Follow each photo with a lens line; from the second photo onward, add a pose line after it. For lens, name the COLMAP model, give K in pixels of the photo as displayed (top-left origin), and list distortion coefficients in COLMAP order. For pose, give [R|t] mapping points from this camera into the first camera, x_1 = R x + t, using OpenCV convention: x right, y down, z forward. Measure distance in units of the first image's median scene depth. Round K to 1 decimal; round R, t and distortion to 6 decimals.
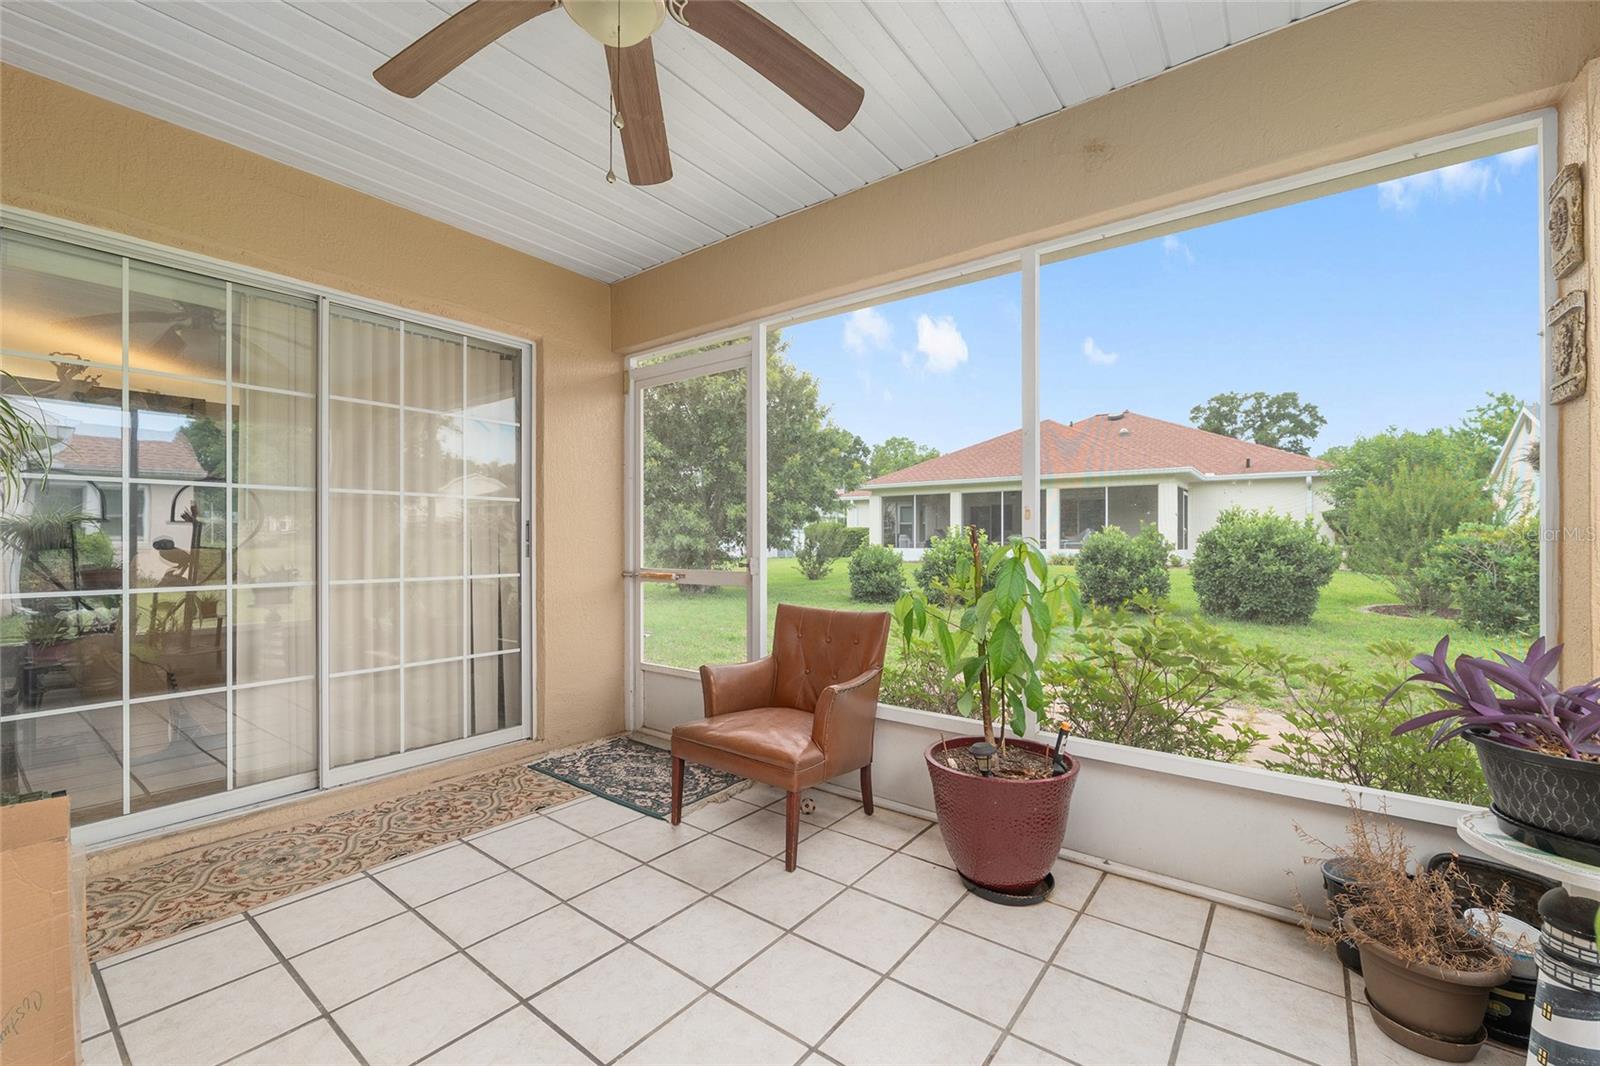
lens RADIAL K [[658.0, 0, 826.0], [0, 658.0, 542.8], [0, 0, 1]] dist [-0.012999, 0.000863]
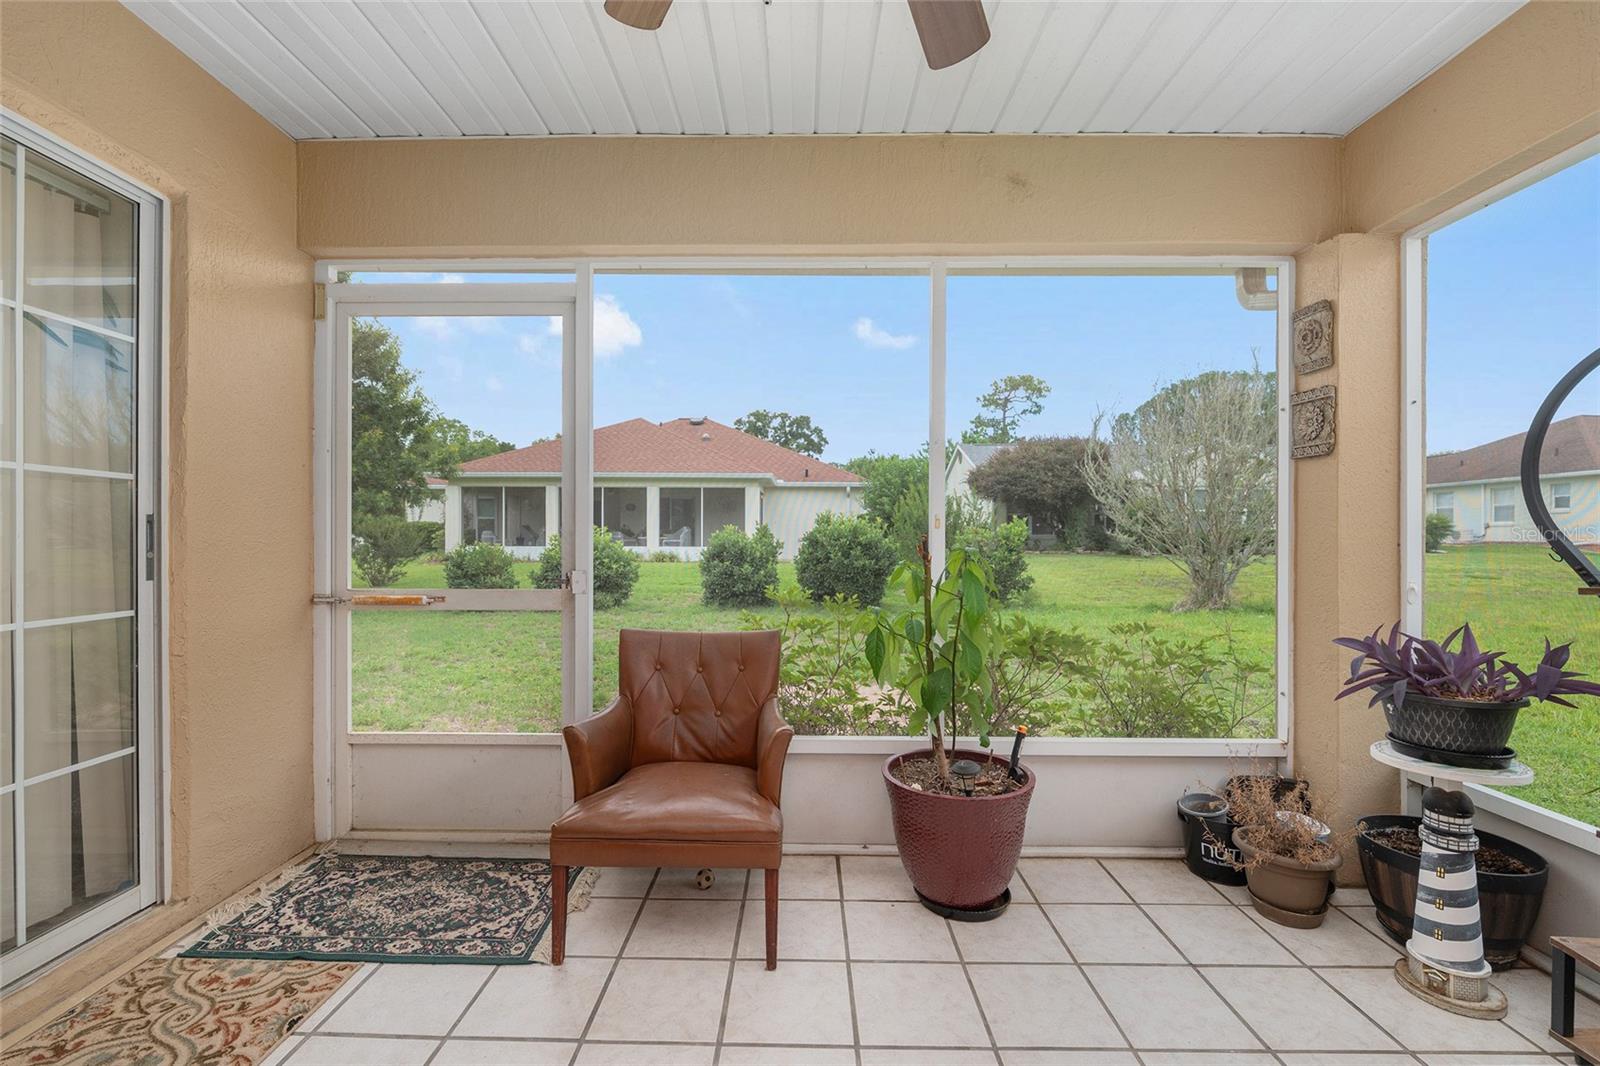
lens RADIAL K [[658.0, 0, 797.4], [0, 658.0, 539.7], [0, 0, 1]] dist [-0.012999, 0.000863]
pose [[0.808518, 0.000639, 0.588472, -0.306795], [-0.001878, 0.999997, 0.001495, -0.012910], [-0.588469, -0.002314, 0.808516, 0.211830]]
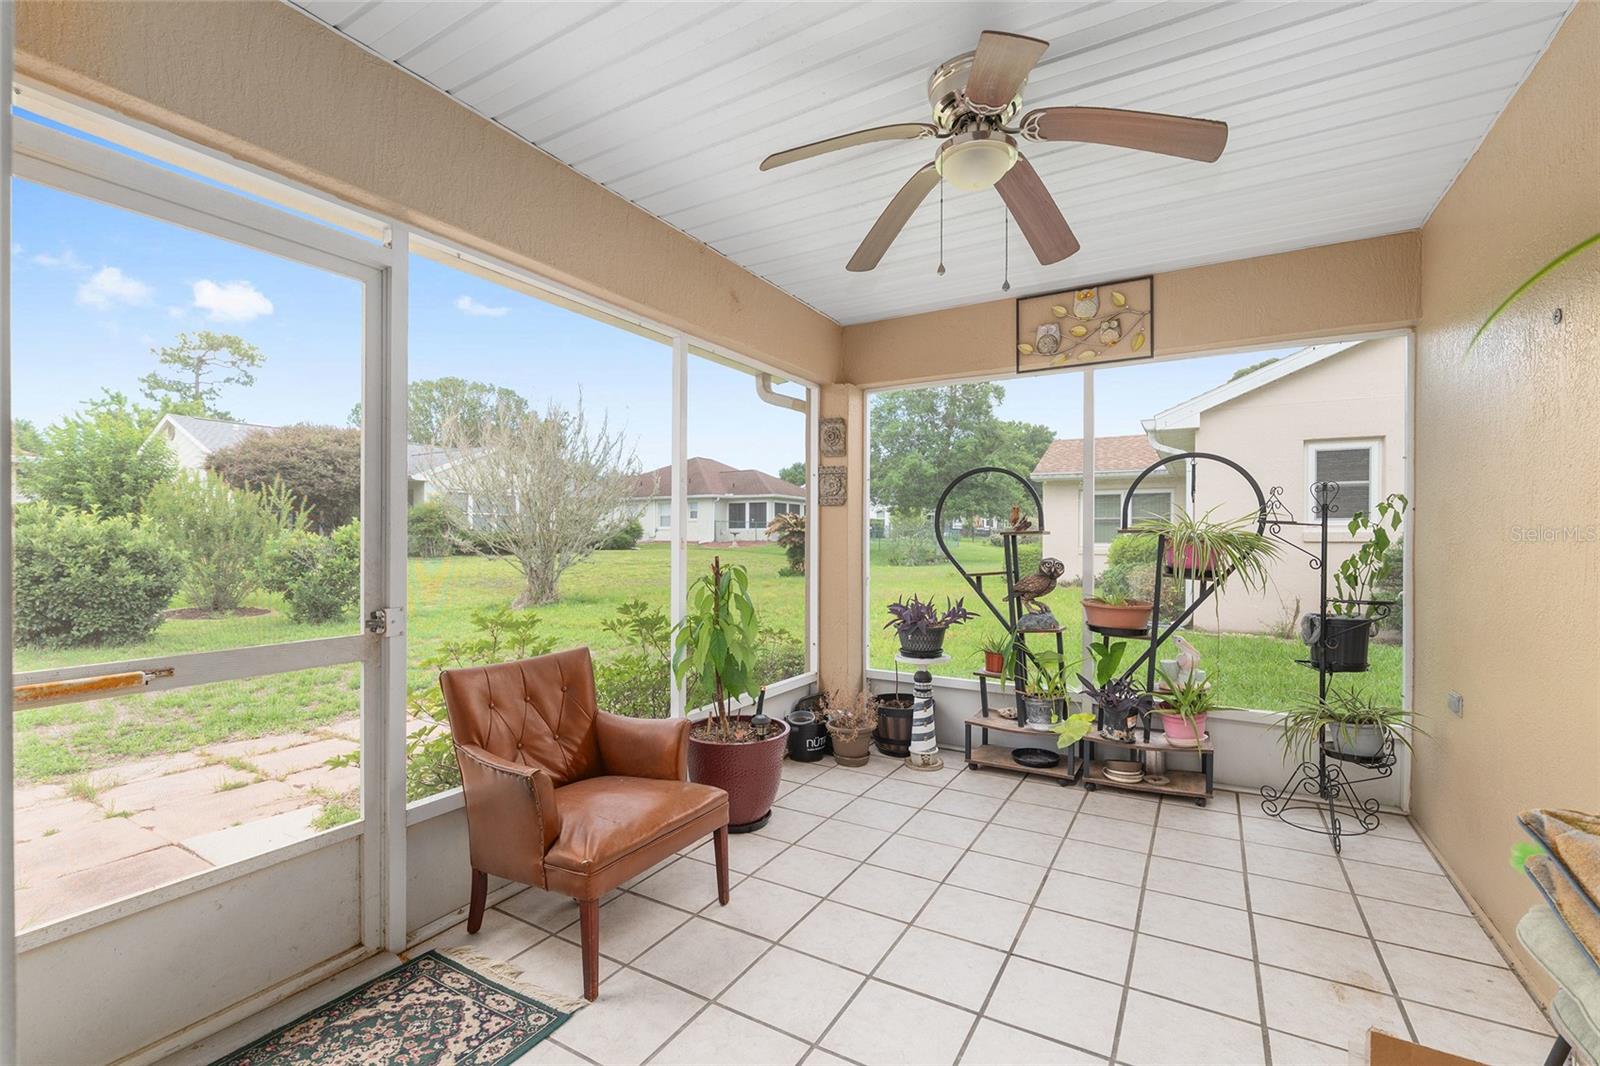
lens RADIAL K [[676.0, 0, 779.0], [0, 676.0, 539.7], [0, 0, 1]] dist [-0.011914, 0.000794]
pose [[-0.077109, -0.000461, 0.997023, -0.667534], [-0.000472, 1.000000, 0.000426, -0.034942], [-0.997023, -0.000438, -0.077109, 0.609767]]
